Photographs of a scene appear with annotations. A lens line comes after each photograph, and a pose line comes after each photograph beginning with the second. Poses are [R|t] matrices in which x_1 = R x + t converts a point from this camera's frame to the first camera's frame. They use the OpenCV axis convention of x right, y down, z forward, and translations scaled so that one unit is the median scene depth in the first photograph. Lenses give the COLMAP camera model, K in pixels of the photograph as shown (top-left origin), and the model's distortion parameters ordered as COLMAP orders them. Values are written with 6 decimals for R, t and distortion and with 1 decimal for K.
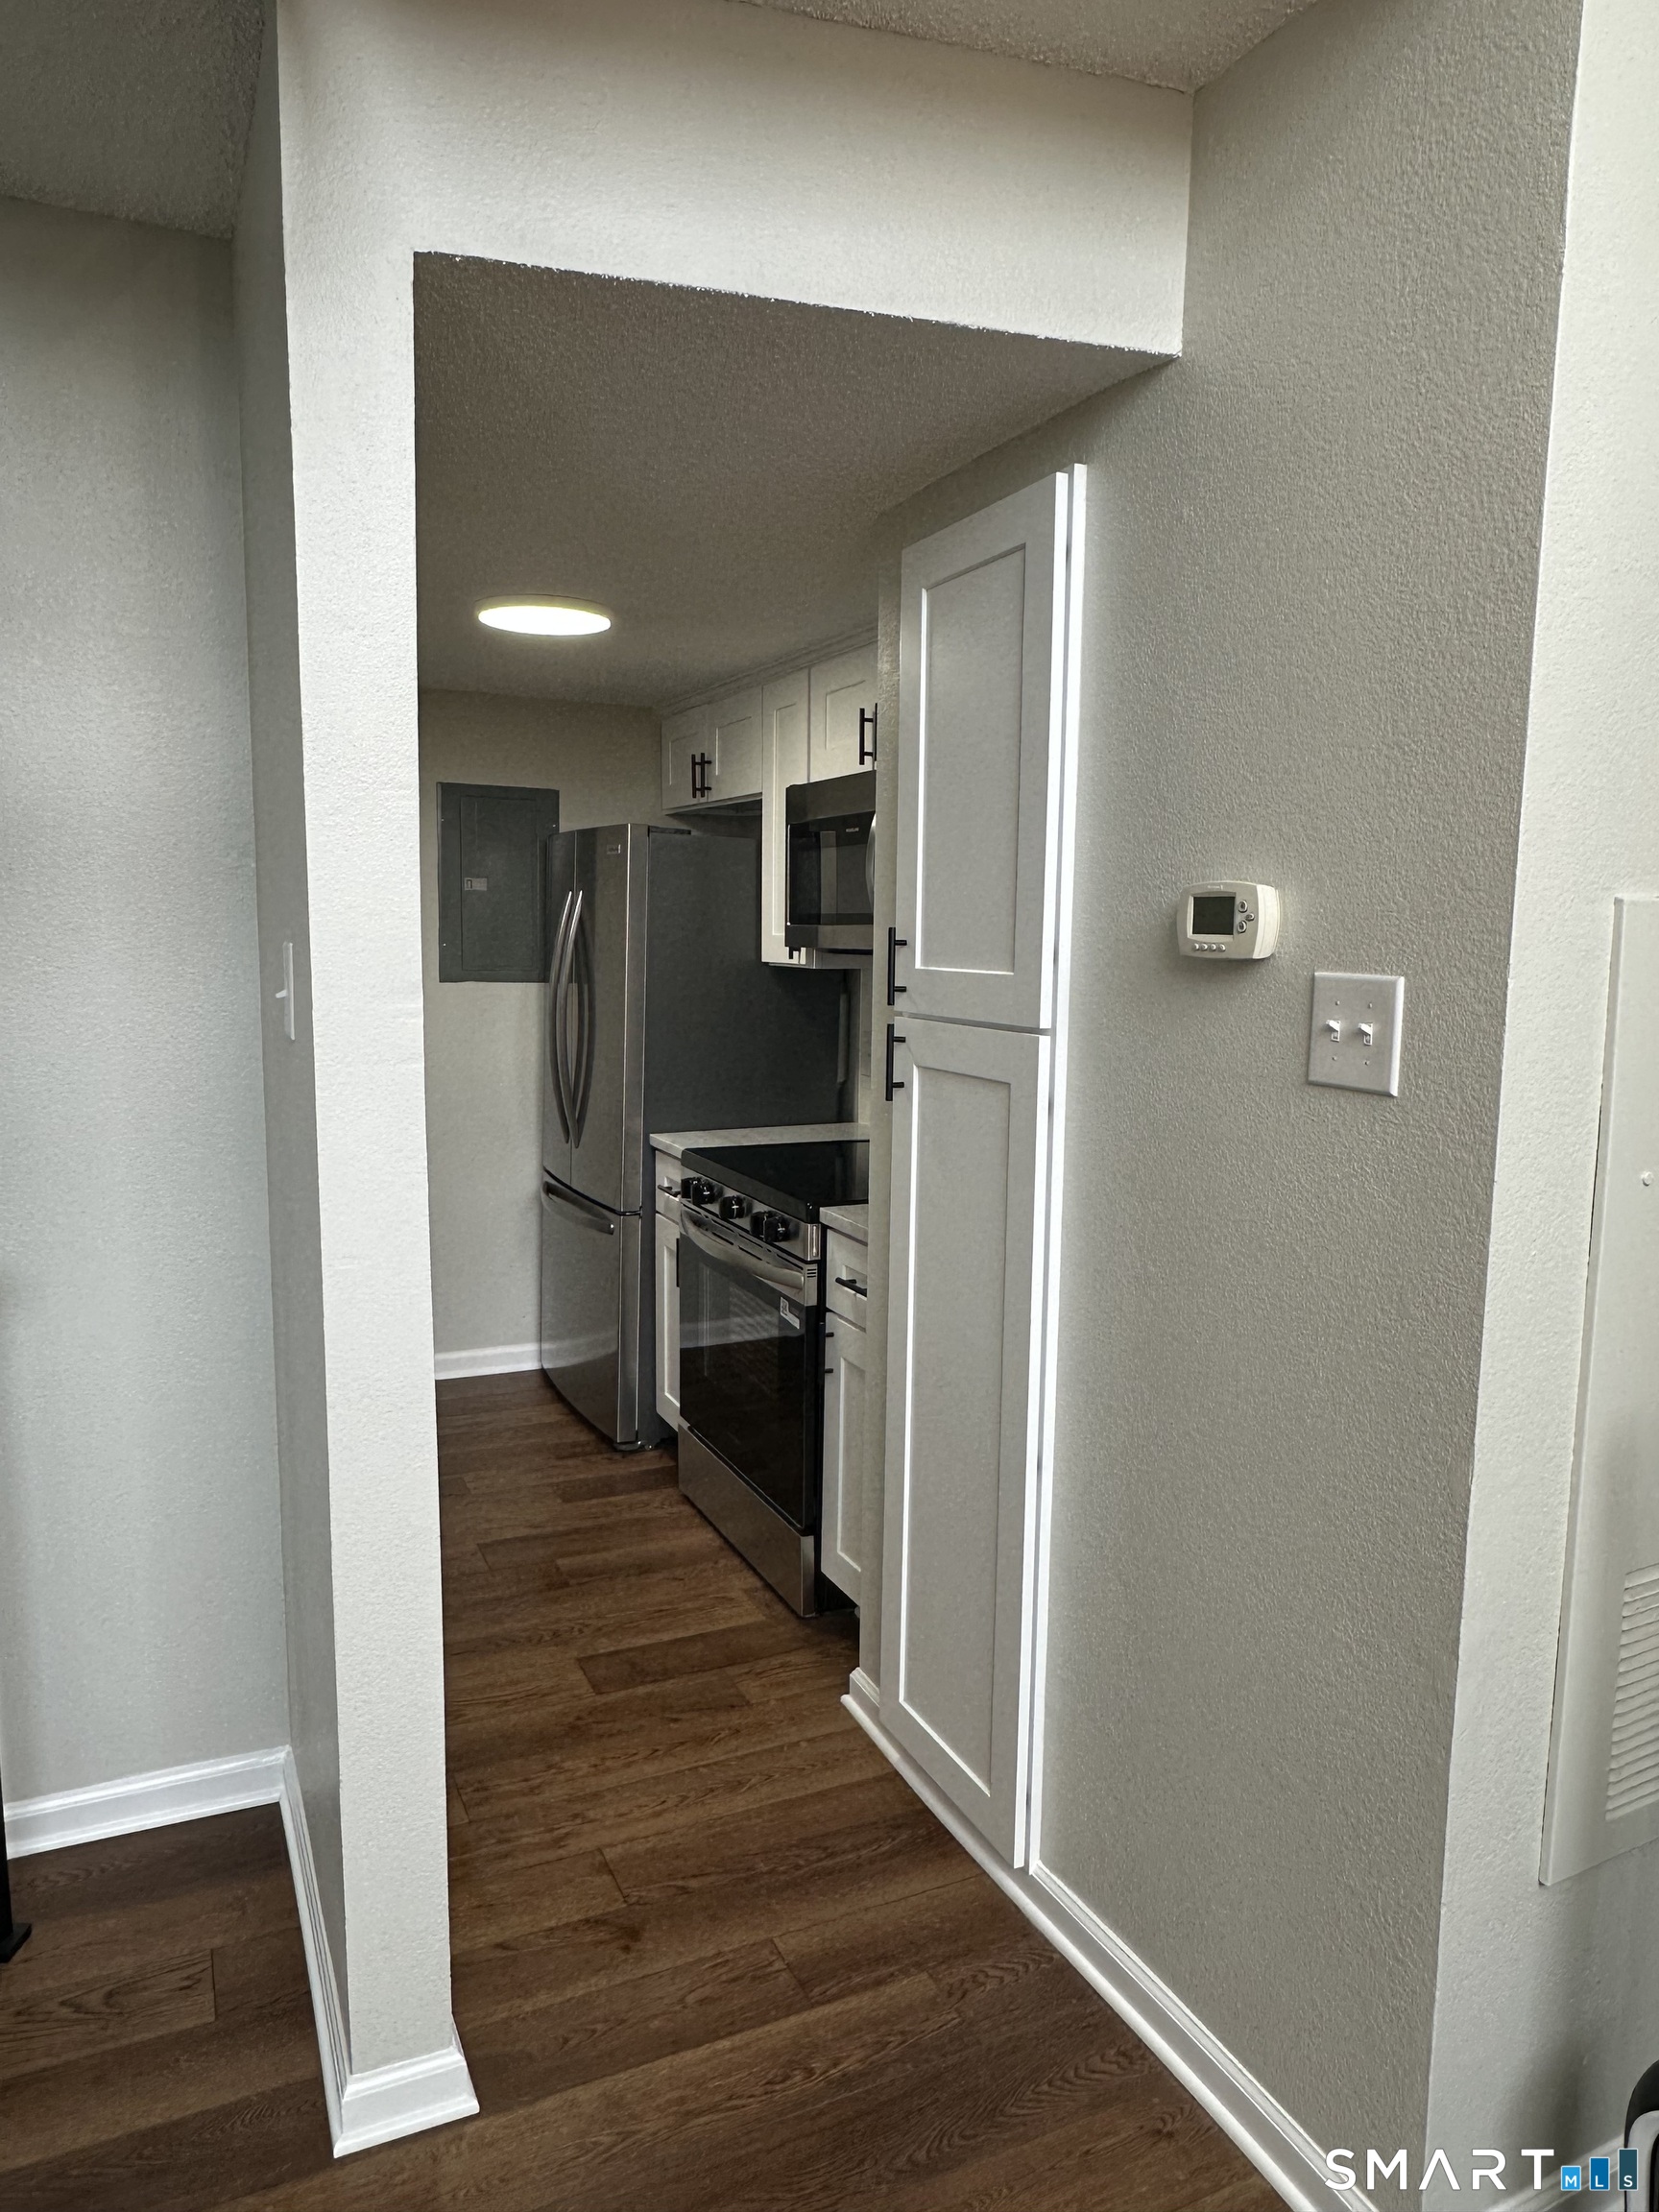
lens RADIAL K [[1446.6, 0, 822.3], [0, 1446.6, 1094.0], [0, 0, 1]] dist [-0.003387, 0.000793]
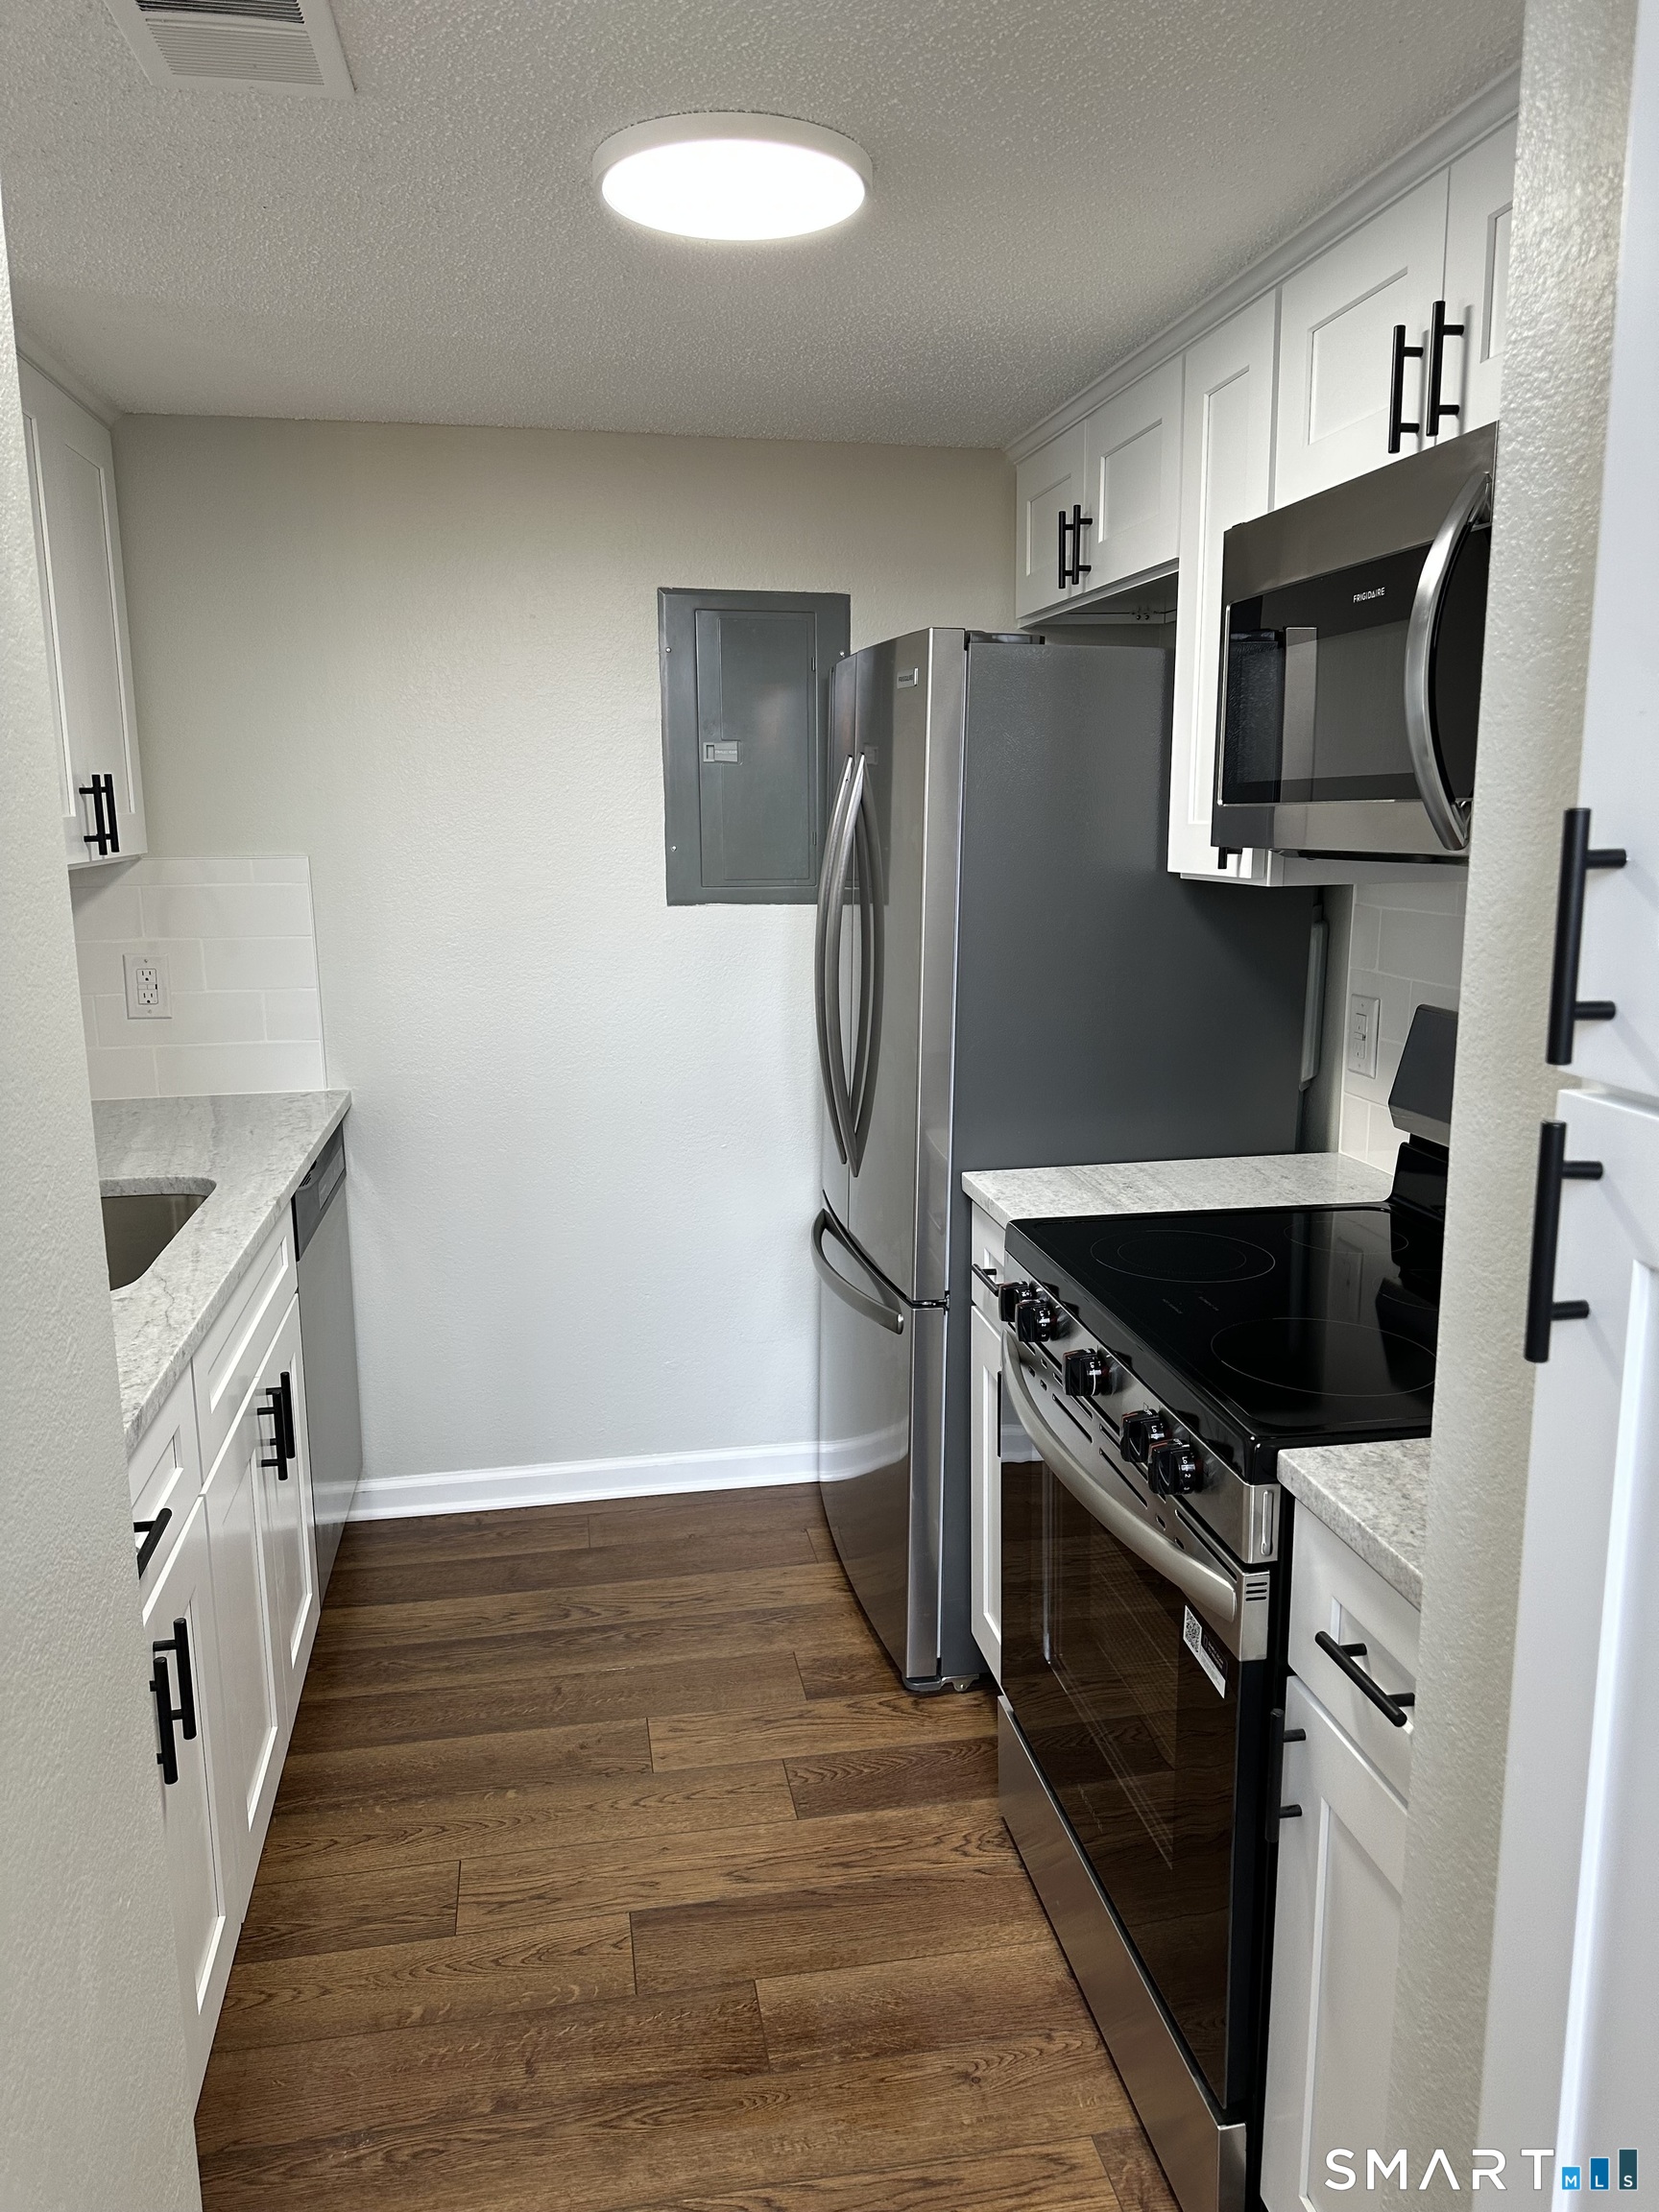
lens RADIAL K [[1582.6, 0, 841.8], [0, 1582.6, 1101.0], [0, 0, 1]] dist [0.048864, -0.053403]
pose [[0.968353, 0.026473, -0.248178, -0.010527], [-0.009467, 0.997539, 0.069470, -0.048555], [0.249406, -0.064922, 0.966220, 0.406060]]
